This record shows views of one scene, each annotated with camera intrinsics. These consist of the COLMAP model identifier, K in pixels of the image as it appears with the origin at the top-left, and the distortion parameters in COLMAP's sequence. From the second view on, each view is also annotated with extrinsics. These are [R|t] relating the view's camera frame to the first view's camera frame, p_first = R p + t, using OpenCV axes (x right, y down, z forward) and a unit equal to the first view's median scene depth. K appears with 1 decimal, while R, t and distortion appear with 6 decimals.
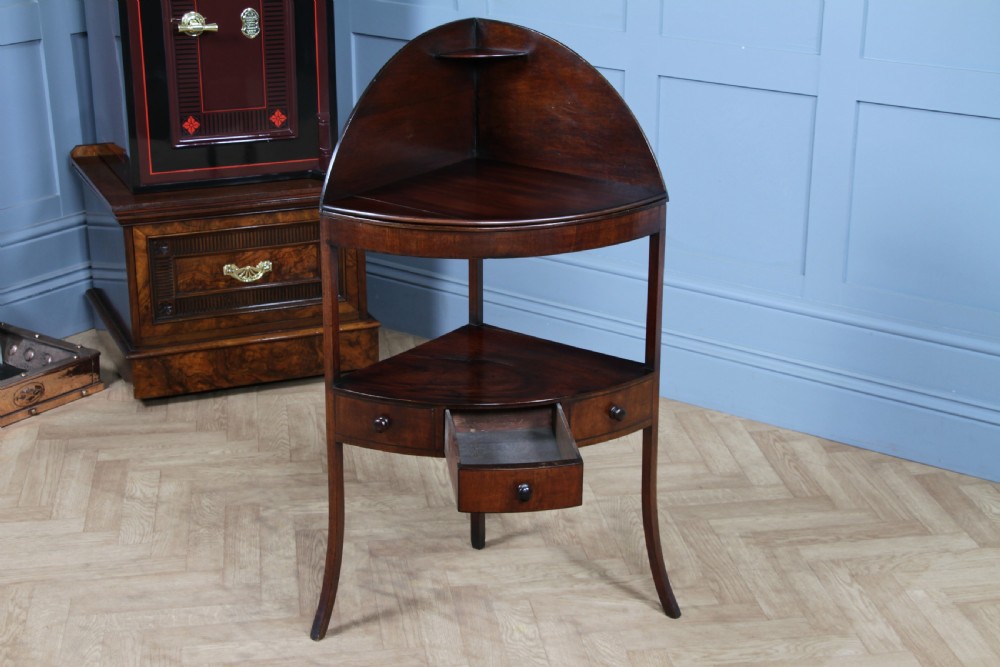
lens RADIAL K [[1688.4, 0, 501.1], [0, 1688.4, 332.7], [0, 0, 1]] dist [0.119449, 0.421408]
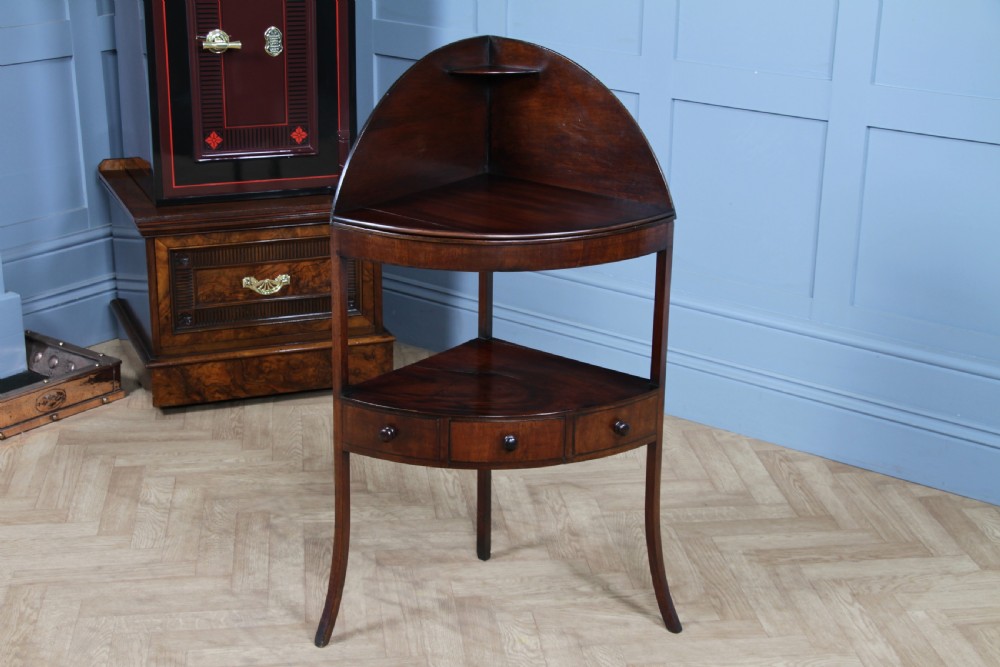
lens RADIAL K [[1629.1, 0, 497.9], [0, 1629.1, 339.9], [0, 0, 1]] dist [0.109959, 0.331628]
pose [[0.999662, 0.019233, -0.017490, 0.009263], [-0.019405, 0.999765, -0.009678, 0.004898], [0.017299, 0.010014, 0.999800, 0.020969]]
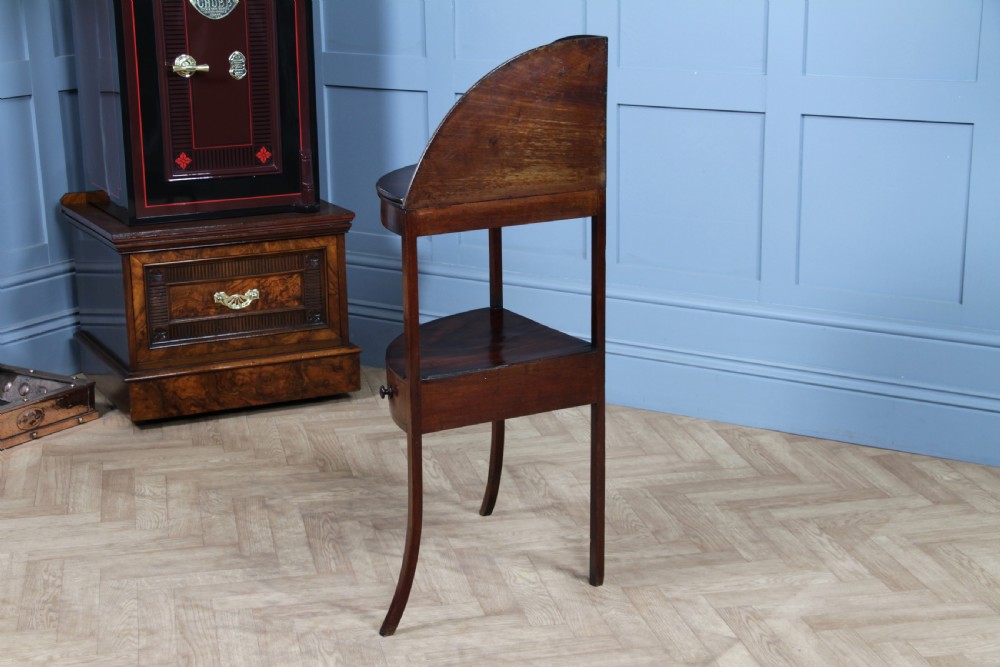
lens RADIAL K [[1774.5, 0, 496.1], [0, 1774.5, 336.7], [0, 0, 1]] dist [0.166081, 0.230083]
pose [[0.998467, -0.027551, 0.047998, -0.049302], [0.031990, 0.995027, -0.094330, 0.114177], [-0.045160, 0.095721, 0.994383, -0.130079]]
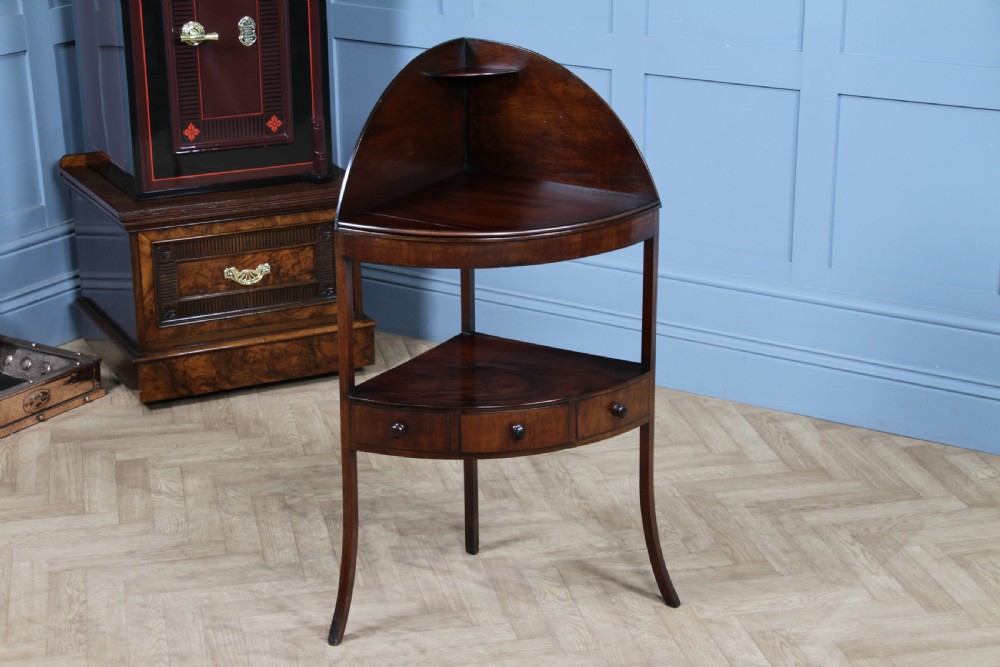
lens RADIAL K [[1916.1, 0, 499.2], [0, 1916.1, 333.4], [0, 0, 1]] dist [0.218253, 0.199227]
pose [[0.997984, -0.028902, 0.056512, -0.076268], [0.029826, 0.999434, -0.015564, 0.025752], [-0.056030, 0.017218, 0.998281, -0.192125]]
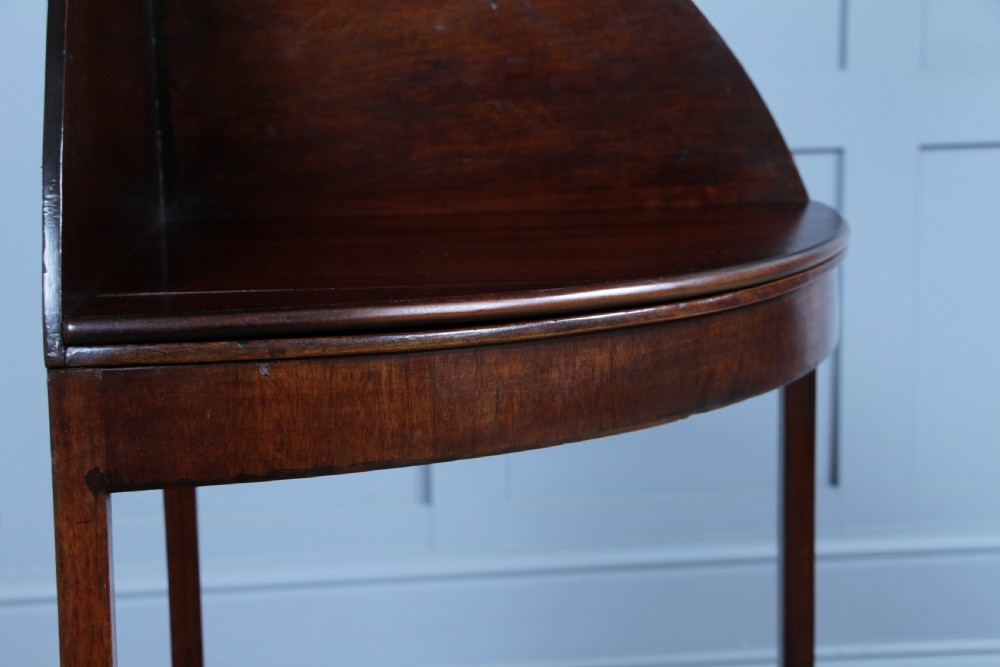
lens RADIAL K [[1774.5, 0, 496.1], [0, 1774.5, 336.7], [0, 0, 1]] dist [0.166081, 0.230083]
pose [[0.730798, -0.122226, 0.671562, -0.184006], [0.251198, 0.962952, -0.098096, -0.028124], [-0.634692, 0.240384, 0.734426, 0.632456]]
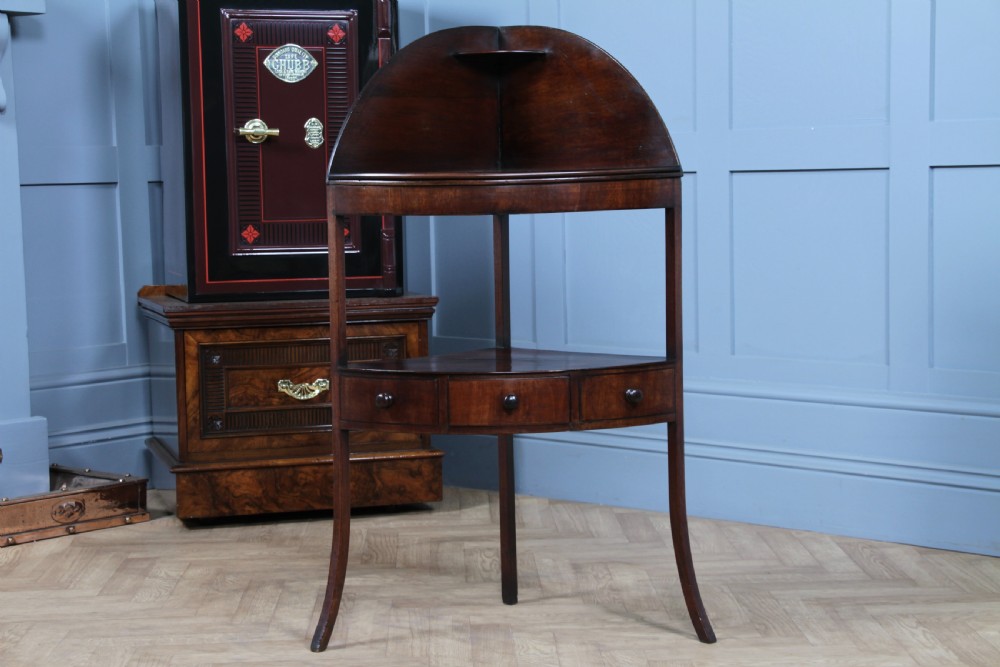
lens RADIAL K [[1959.7, 0, 503.0], [0, 1959.7, 332.0], [0, 0, 1]] dist [0.219782, 0.394149]
pose [[0.993400, -0.011333, -0.114137, 0.103204], [-0.018207, 0.966908, -0.254474, 0.248527], [0.113244, 0.254872, 0.960321, -0.063221]]
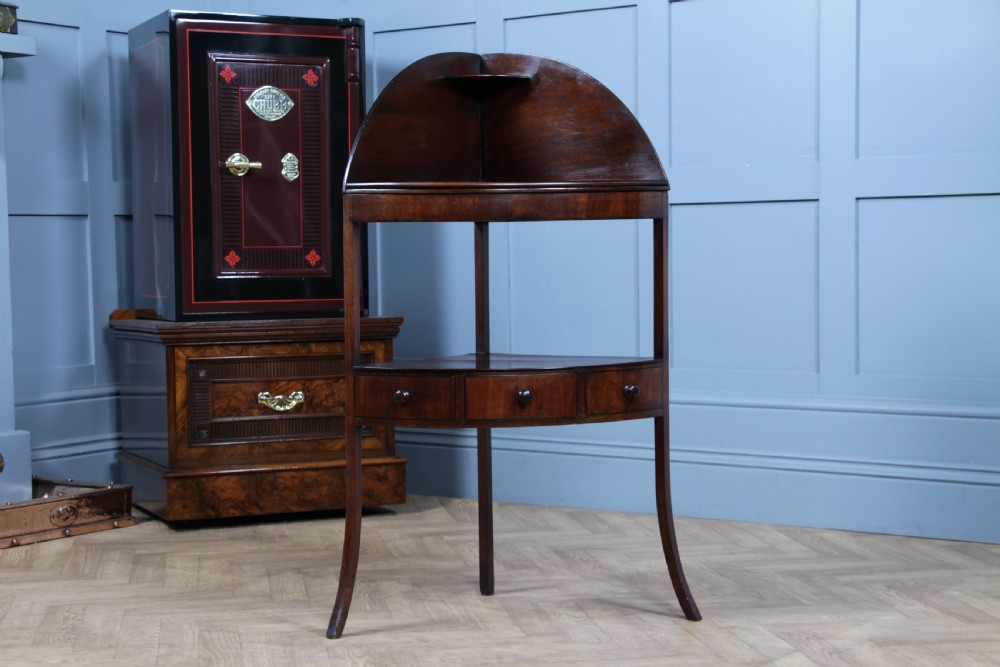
lens RADIAL K [[1806.4, 0, 501.0], [0, 1806.4, 331.0], [0, 0, 1]] dist [0.181734, 0.231223]
pose [[0.999740, -0.015393, 0.016840, -0.039260], [0.019632, 0.956449, -0.291240, 0.291136], [-0.011623, 0.291495, 0.956502, -0.083988]]
